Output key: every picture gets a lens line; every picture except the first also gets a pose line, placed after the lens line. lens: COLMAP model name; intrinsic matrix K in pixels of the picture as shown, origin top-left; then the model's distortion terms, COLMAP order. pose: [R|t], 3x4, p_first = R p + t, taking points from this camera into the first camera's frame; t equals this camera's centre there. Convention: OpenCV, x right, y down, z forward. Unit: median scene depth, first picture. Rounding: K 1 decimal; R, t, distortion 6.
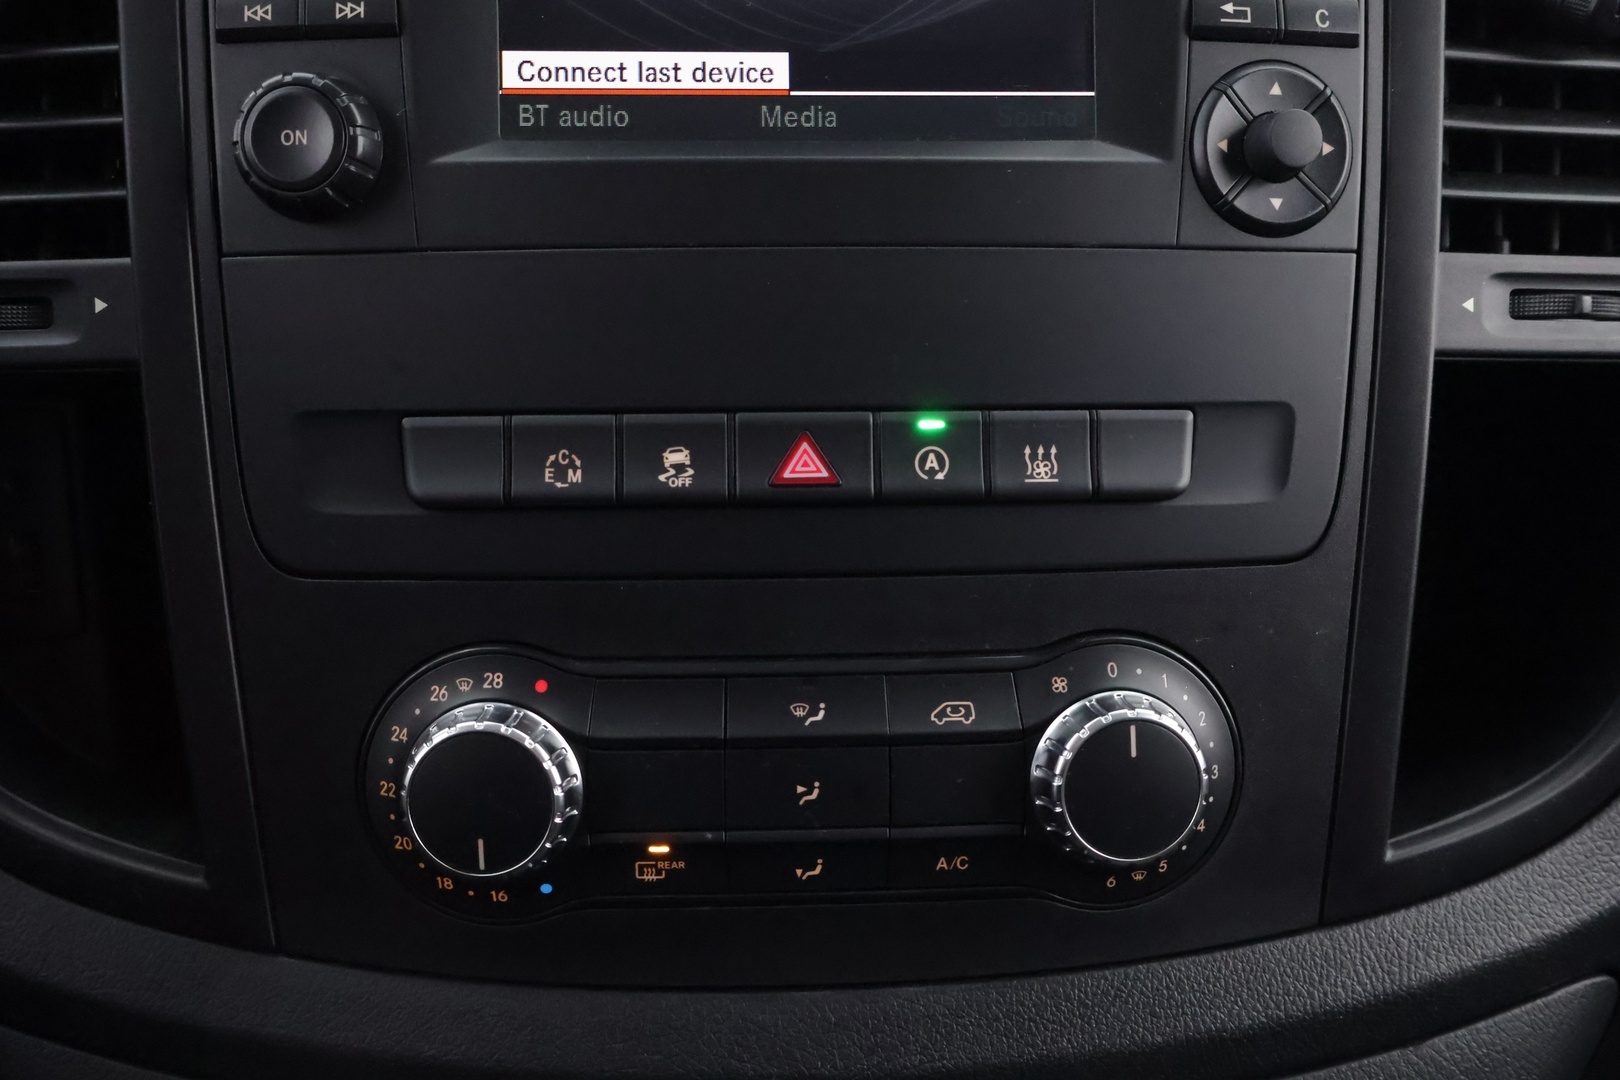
lens RADIAL K [[1771.4, 0, 808.6], [0, 1771.4, 536.5], [0, 0, 1]] dist [0.015349, 0.000000]
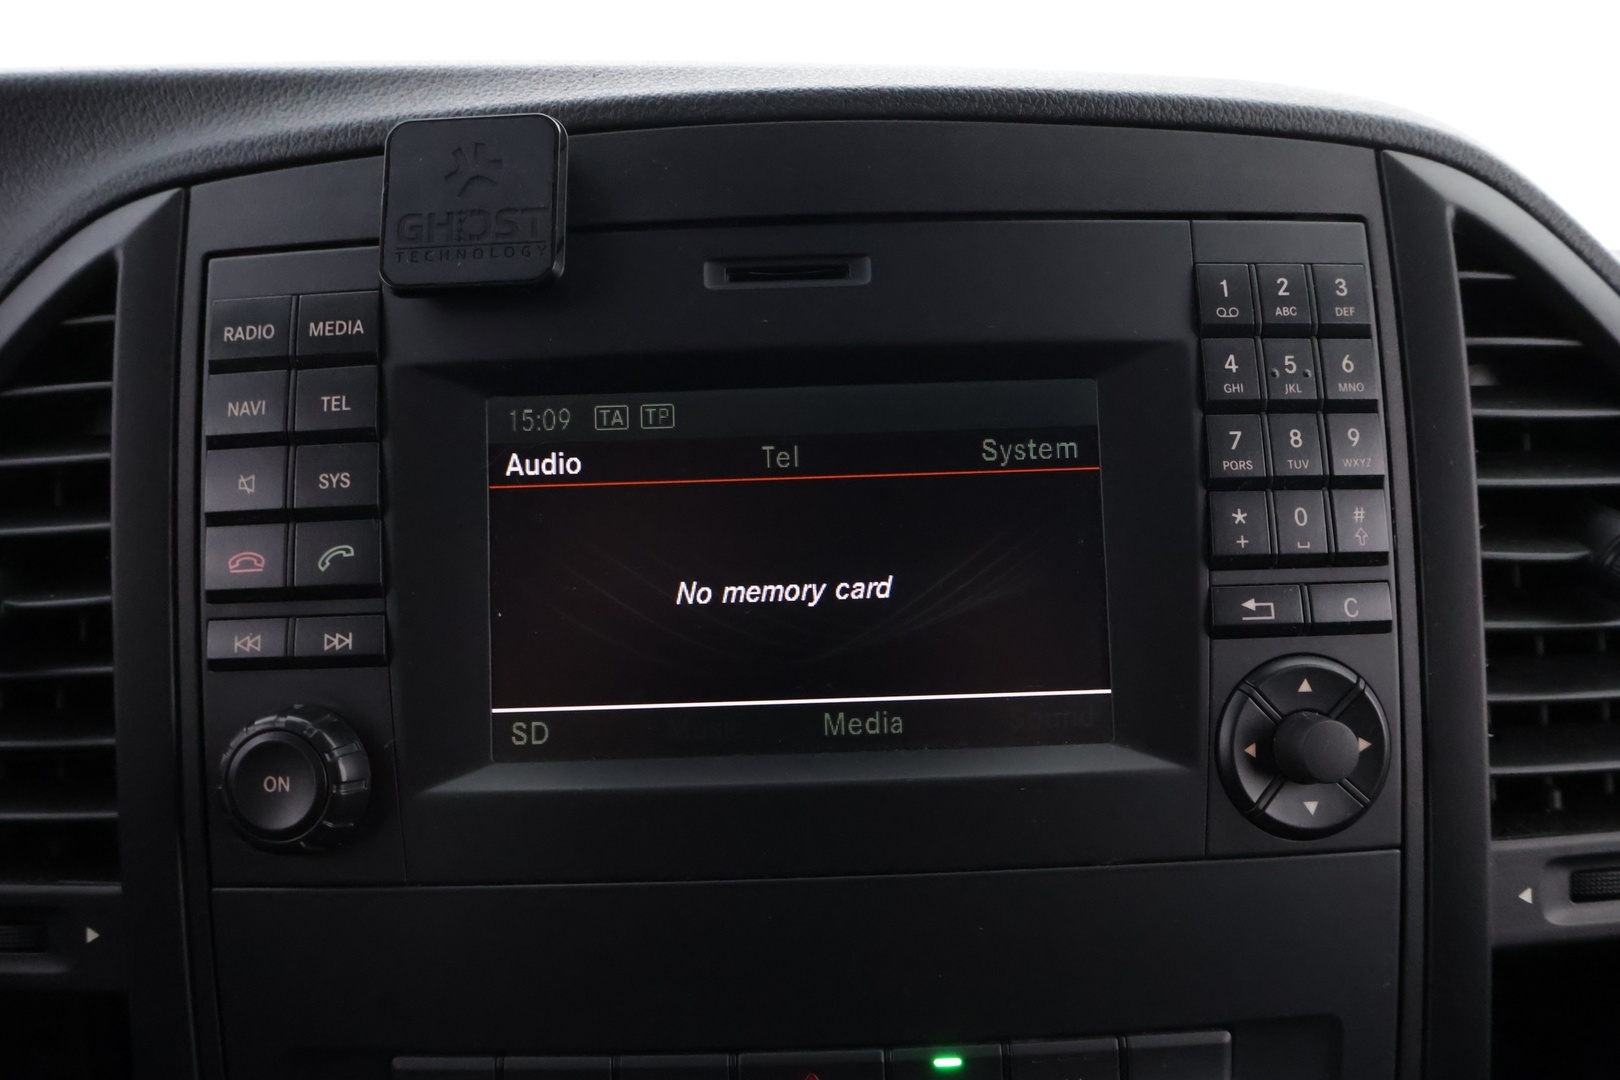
lens RADIAL K [[1574.9, 0, 810.8], [0, 1574.9, 539.9], [0, 0, 1]] dist [-0.000325, 0.000000]
pose [[0.997823, -0.024759, -0.061120, 0.053954], [0.019658, 0.996382, -0.082687, -0.265298], [0.062946, 0.081306, 0.994700, 0.143412]]
